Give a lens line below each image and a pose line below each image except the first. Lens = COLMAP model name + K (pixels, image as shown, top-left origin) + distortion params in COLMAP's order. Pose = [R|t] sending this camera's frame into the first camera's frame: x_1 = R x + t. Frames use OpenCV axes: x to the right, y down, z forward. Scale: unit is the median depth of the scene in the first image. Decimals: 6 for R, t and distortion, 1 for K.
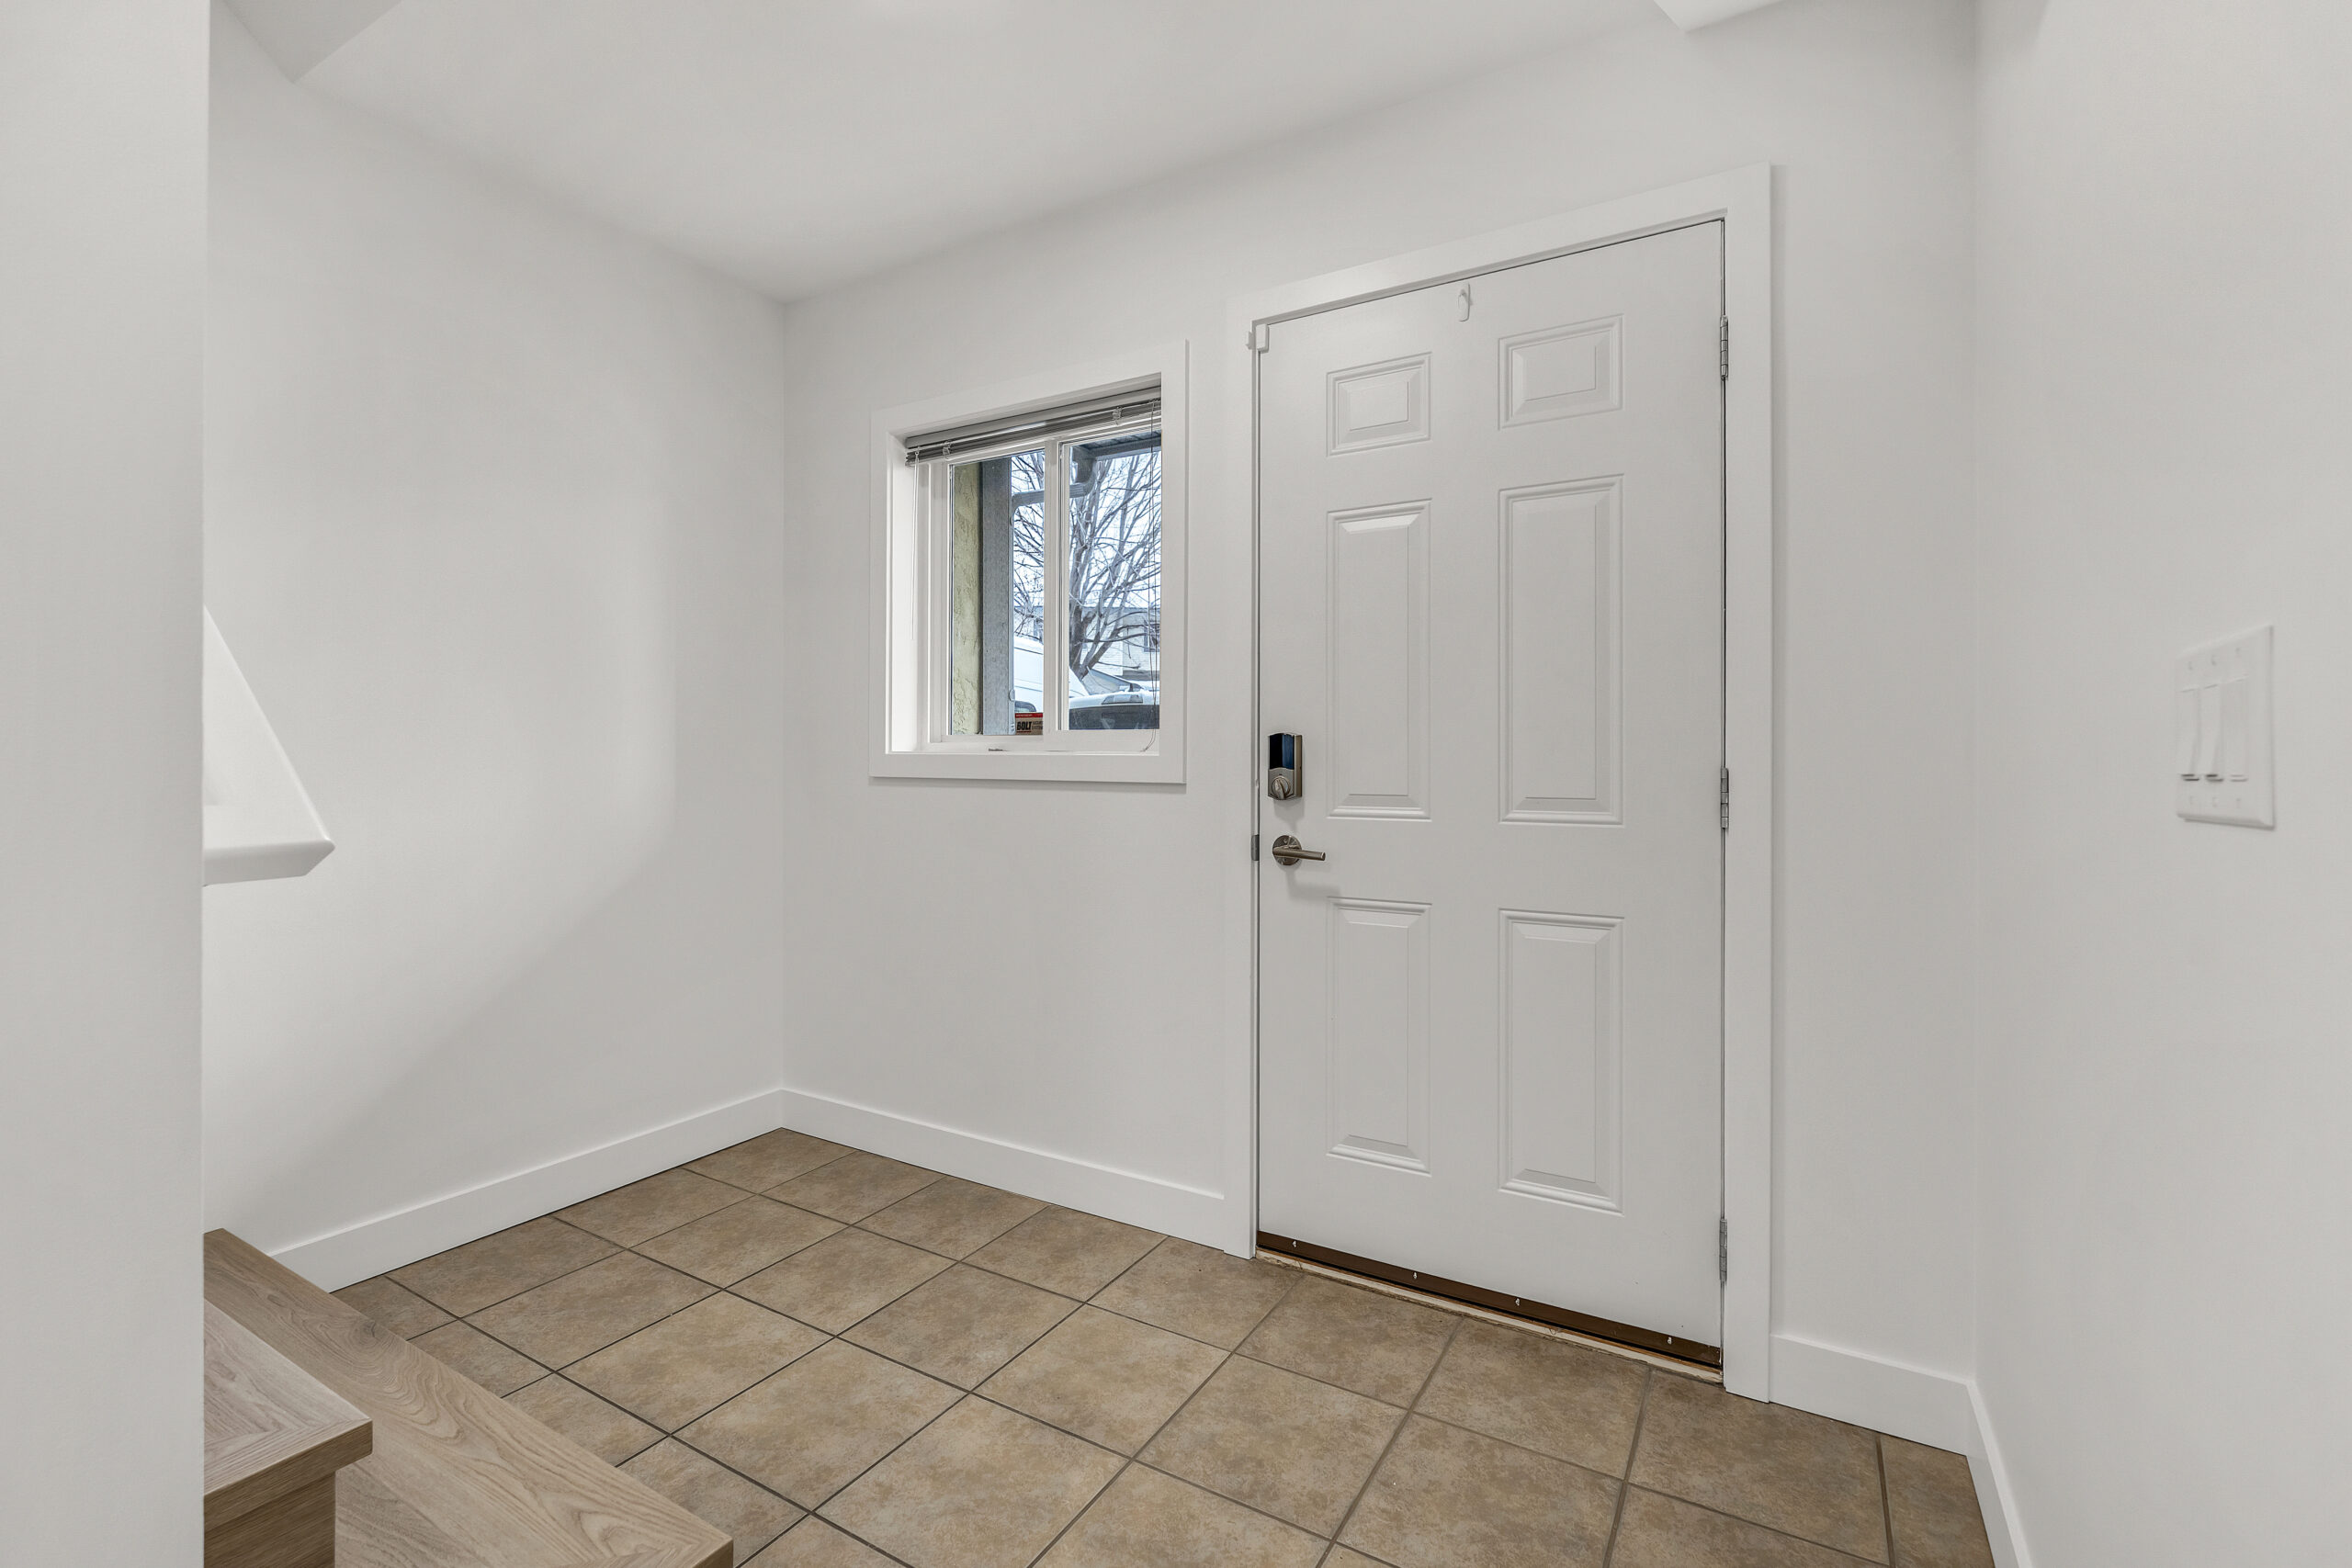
lens RADIAL K [[1037.3, 0, 1175.4], [0, 1037.3, 773.5], [0, 0, 1]] dist [-0.007366, 0.000921]
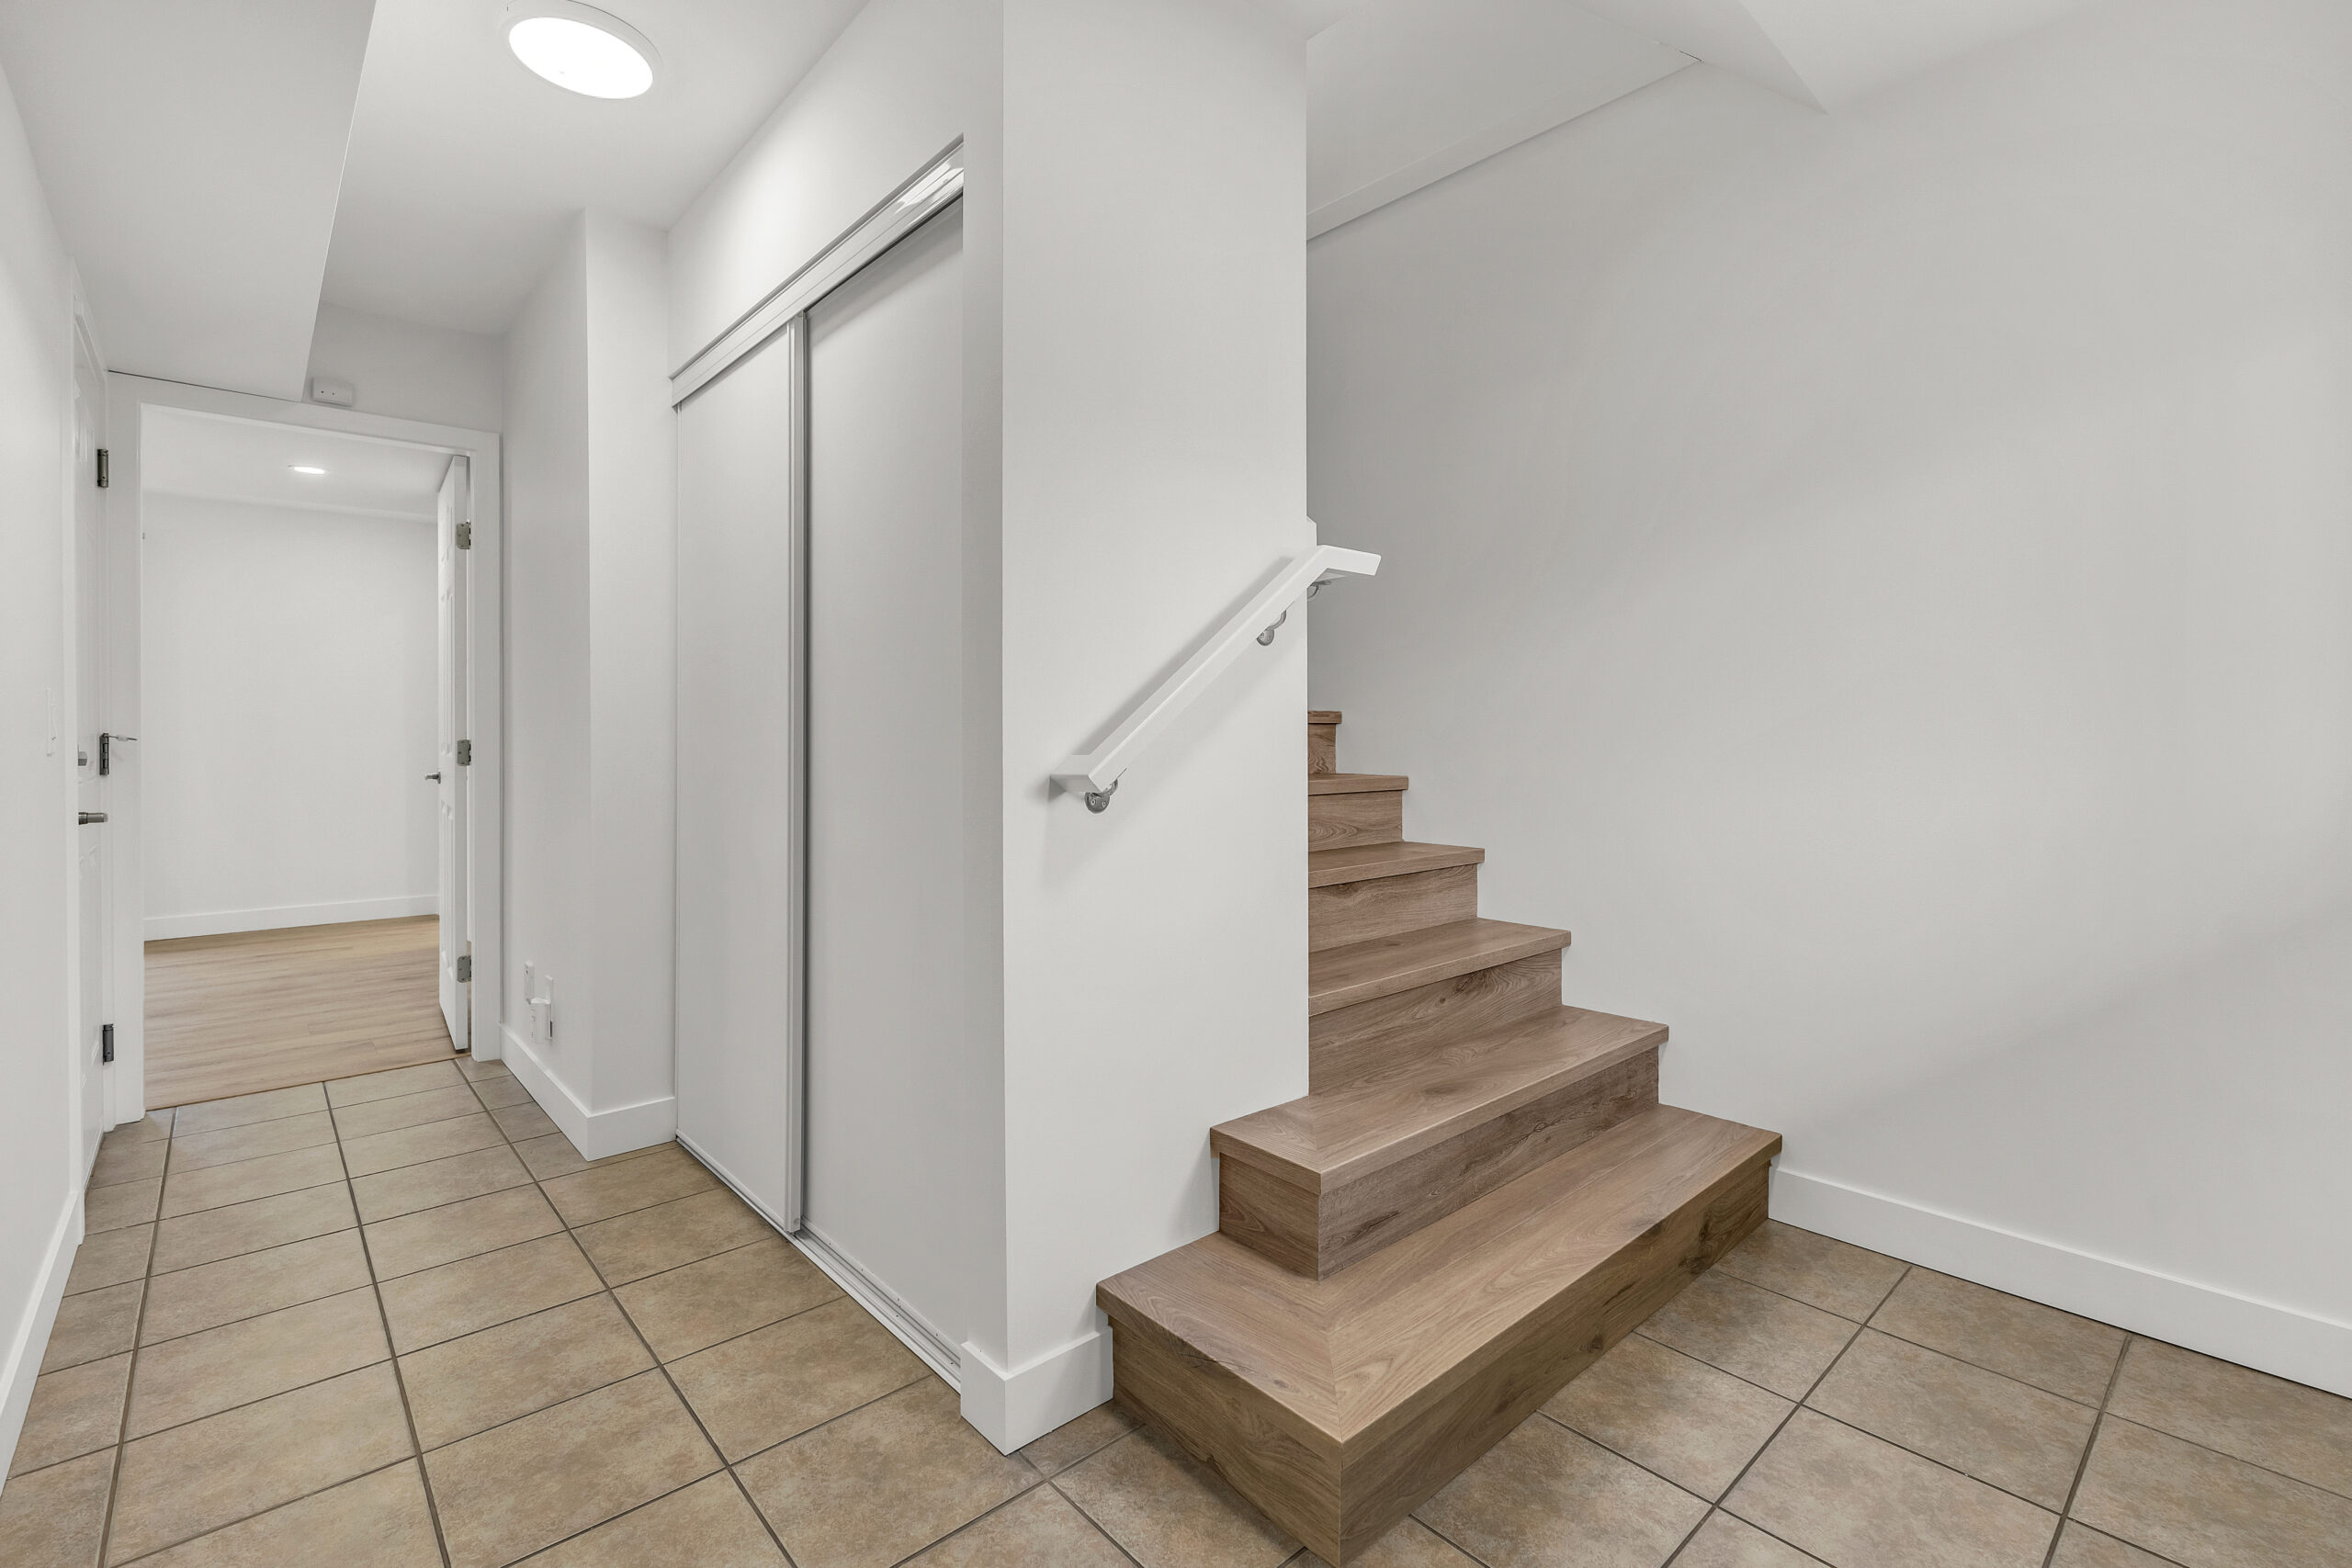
lens RADIAL K [[1037.3, 0, 1173.5], [0, 1037.3, 736.9], [0, 0, 1]] dist [-0.007366, 0.000921]
pose [[-0.301451, -0.003816, -0.953474, 0.375566], [-0.010504, 0.999945, -0.000681, -0.001935], [0.953424, 0.009810, -0.301474, 0.640163]]
